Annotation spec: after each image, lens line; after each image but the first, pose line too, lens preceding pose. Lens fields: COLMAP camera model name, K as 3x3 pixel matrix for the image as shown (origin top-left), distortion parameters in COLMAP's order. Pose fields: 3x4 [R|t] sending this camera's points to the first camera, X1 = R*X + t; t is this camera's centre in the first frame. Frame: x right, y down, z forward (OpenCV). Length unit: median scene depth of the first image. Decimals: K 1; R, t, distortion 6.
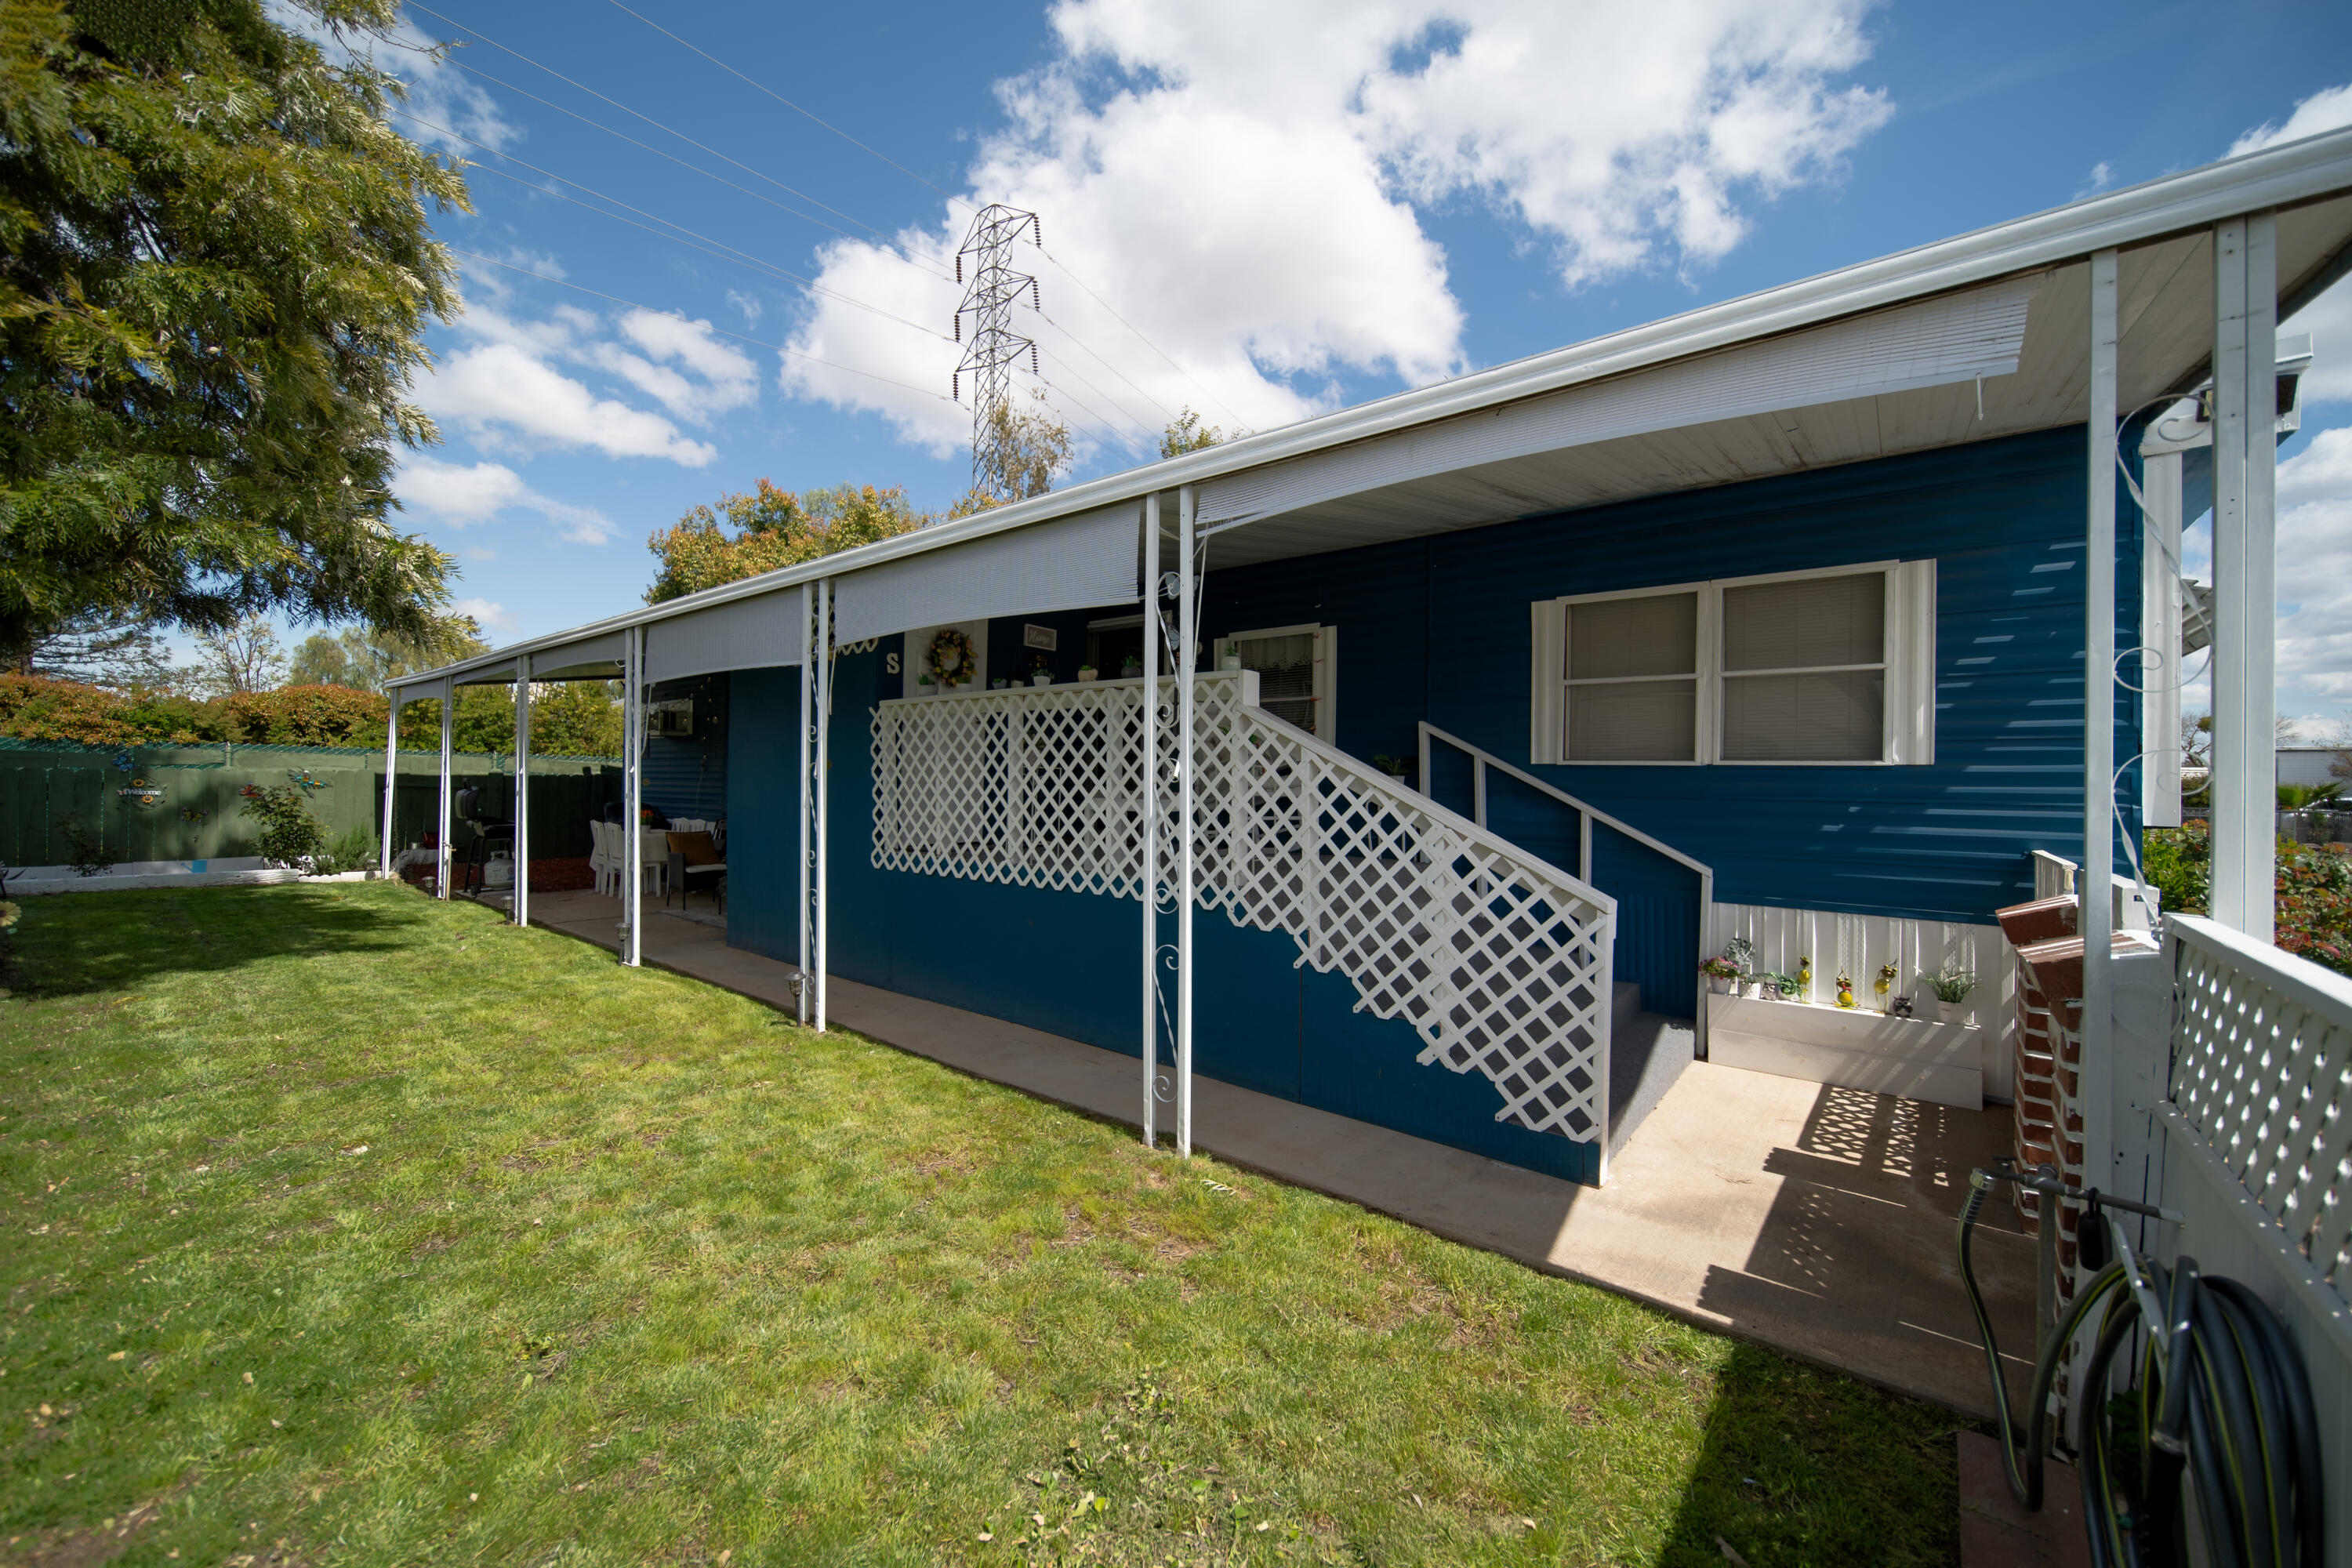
lens RADIAL K [[859.6, 0, 1185.8], [0, 859.6, 781.2], [0, 0, 1]] dist [0.003763, -0.000562]
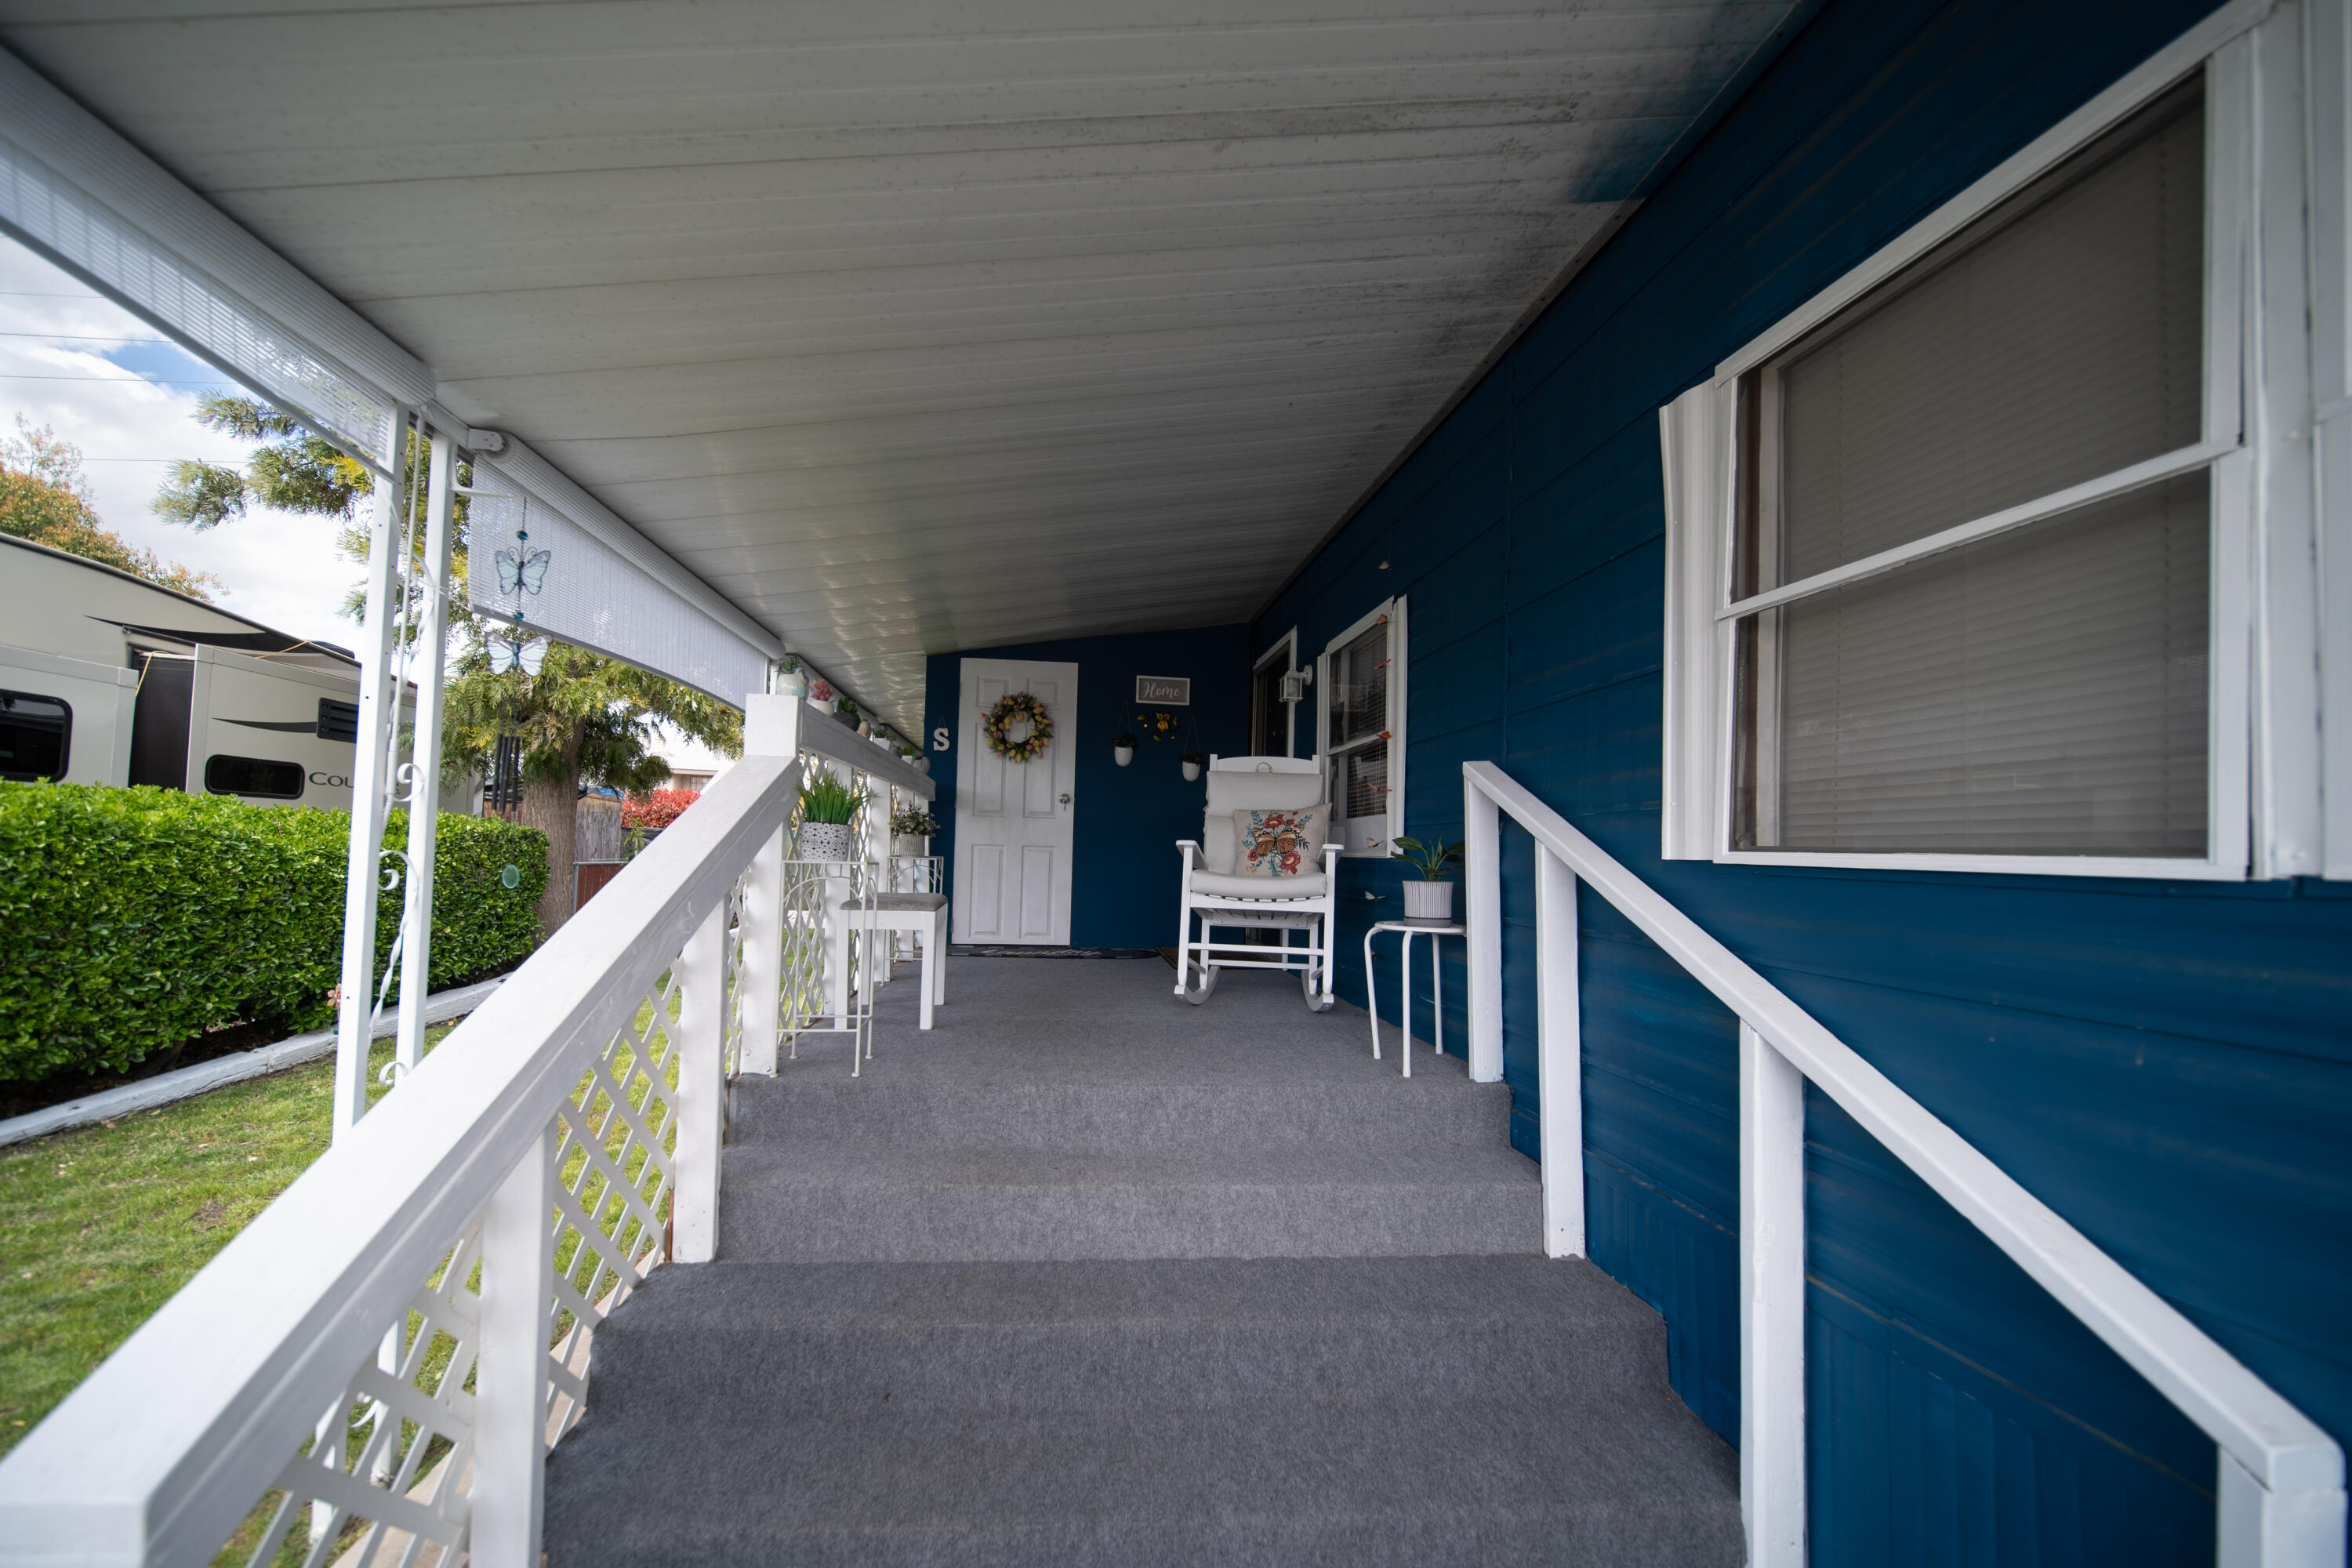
lens RADIAL K [[859.6, 0, 1128.2], [0, 859.6, 816.0], [0, 0, 1]] dist [0.003763, -0.000562]
pose [[0.706118, -0.021765, -0.707760, 0.508682], [-0.024110, 0.998209, -0.054750, -0.014745], [0.707684, 0.055724, 0.704328, 0.614495]]
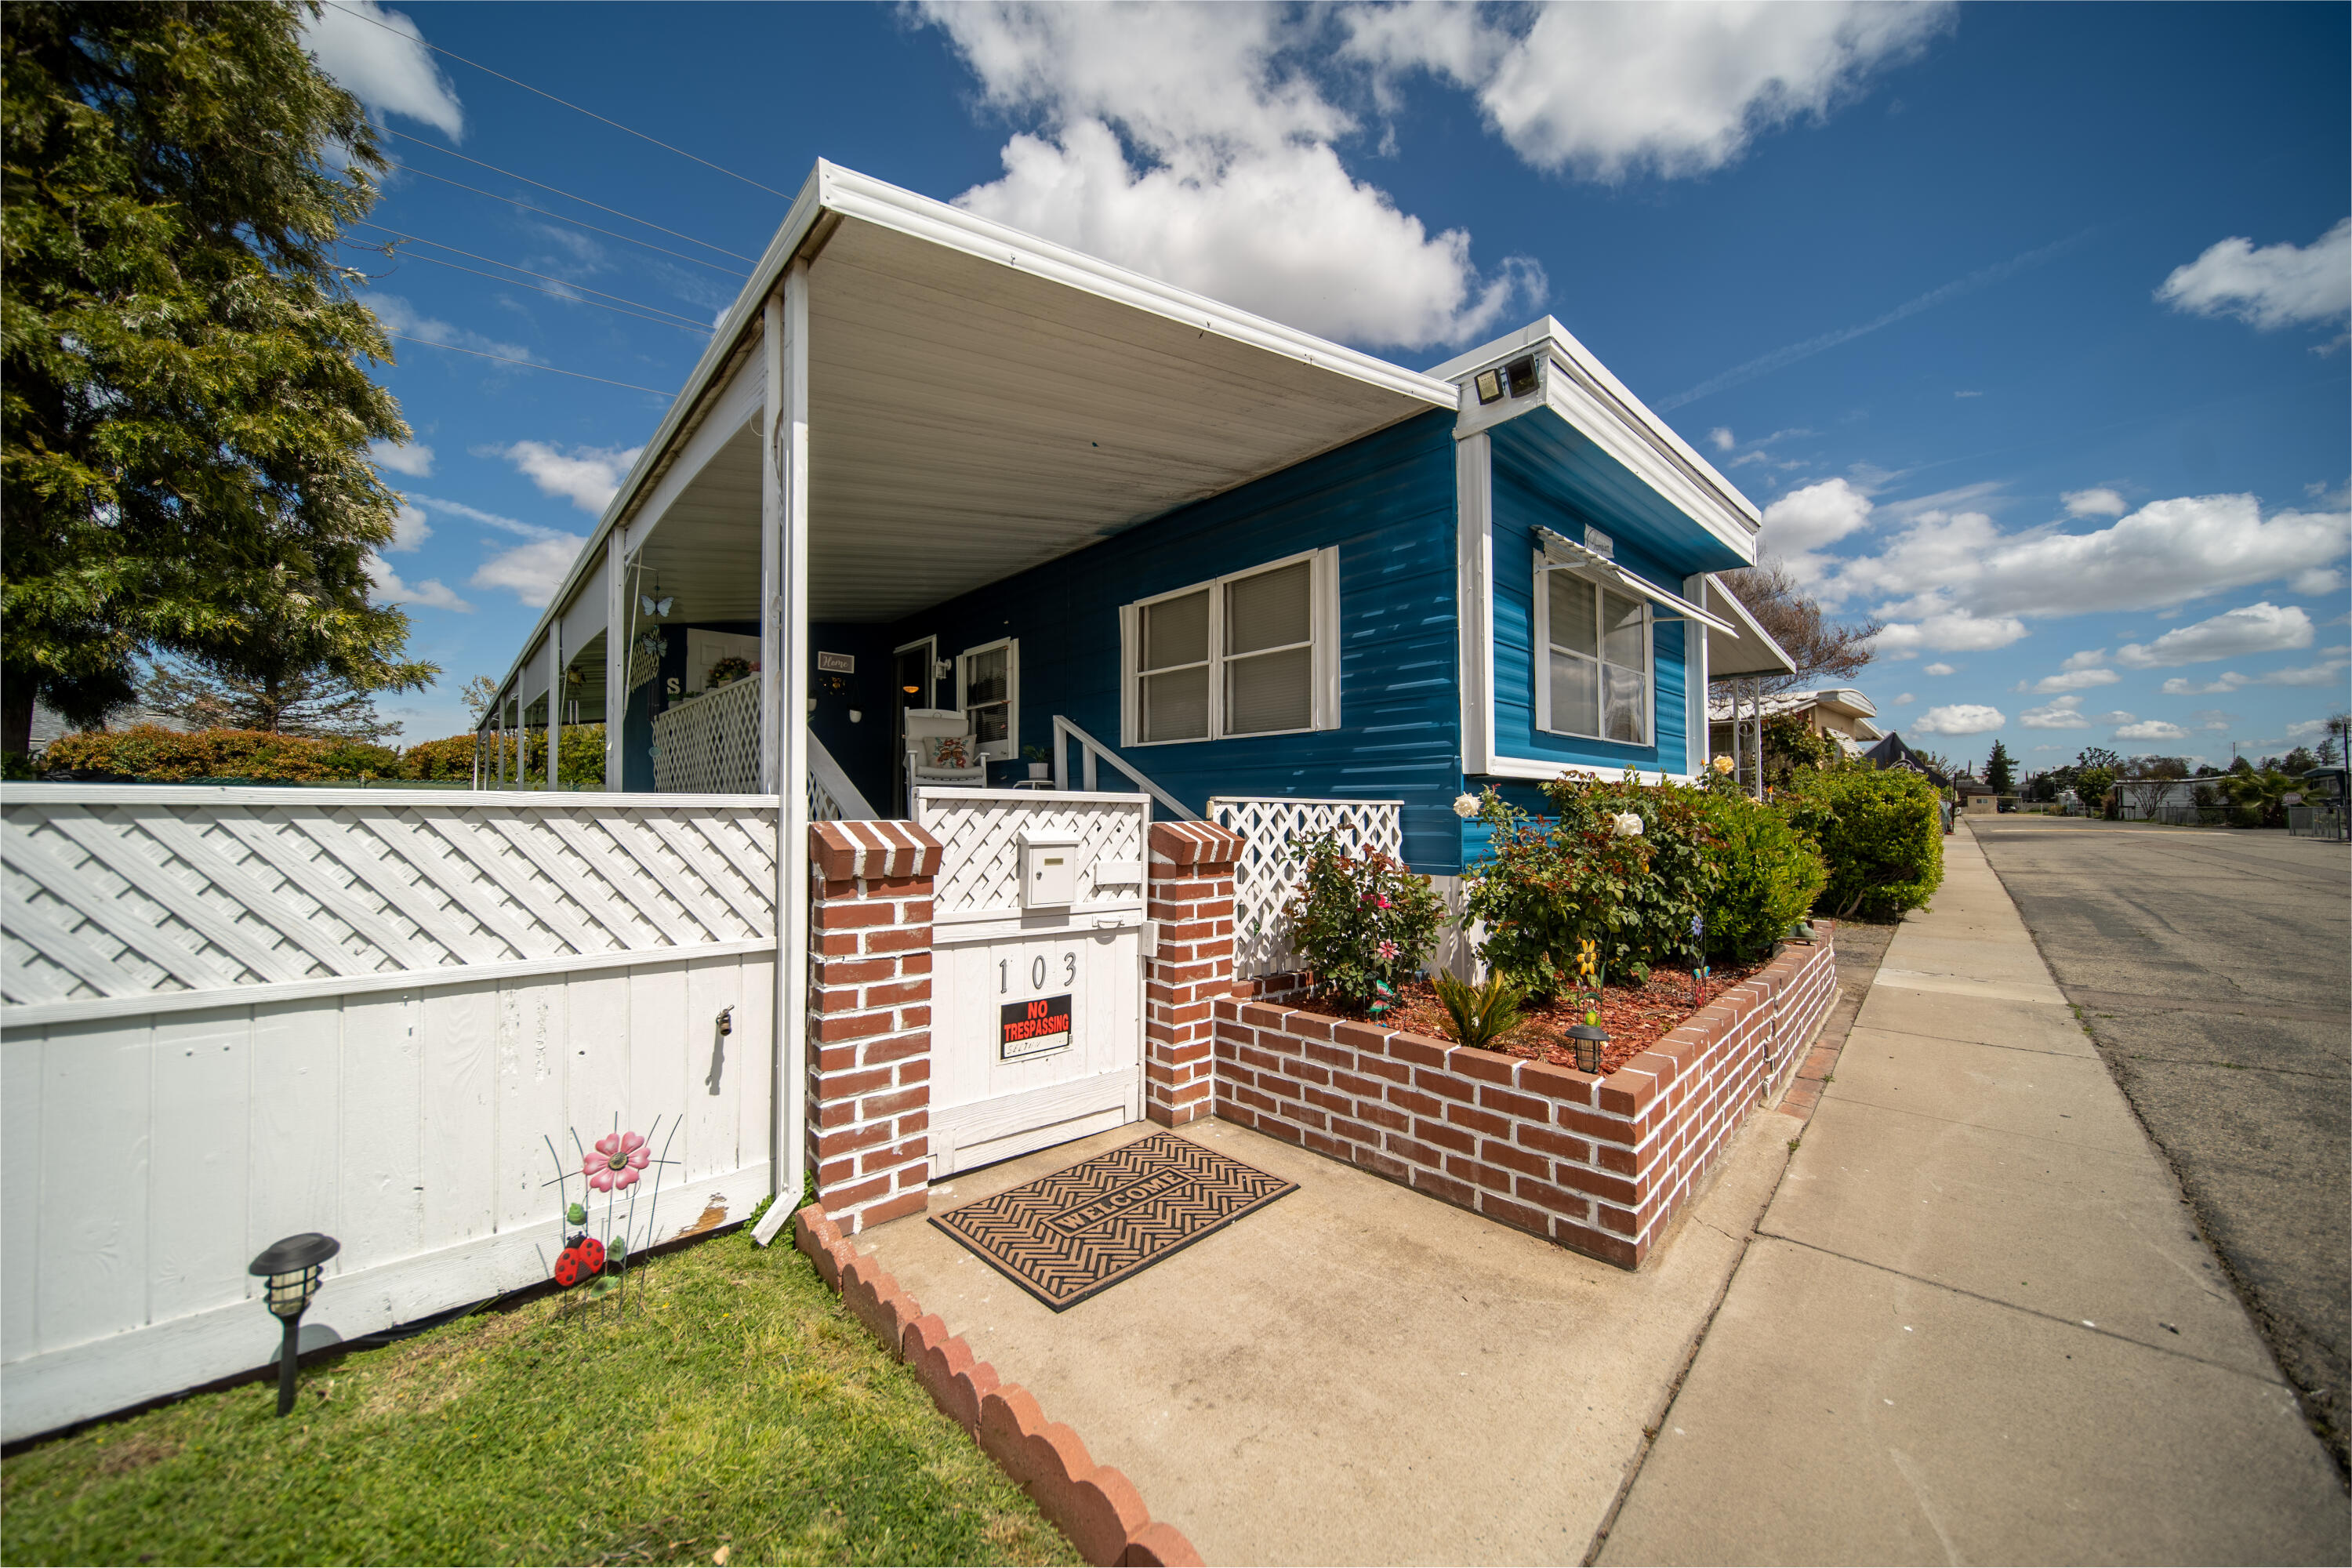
lens RADIAL K [[793.8, 0, 1163.7], [0, 793.8, 779.4], [0, 0, 1]] dist [-0.000248, -0.000522]
pose [[0.989466, -0.020413, -0.143322, 0.622803], [0.015007, 0.999138, -0.038705, 0.063908], [0.143989, 0.036146, 0.988919, -0.028152]]
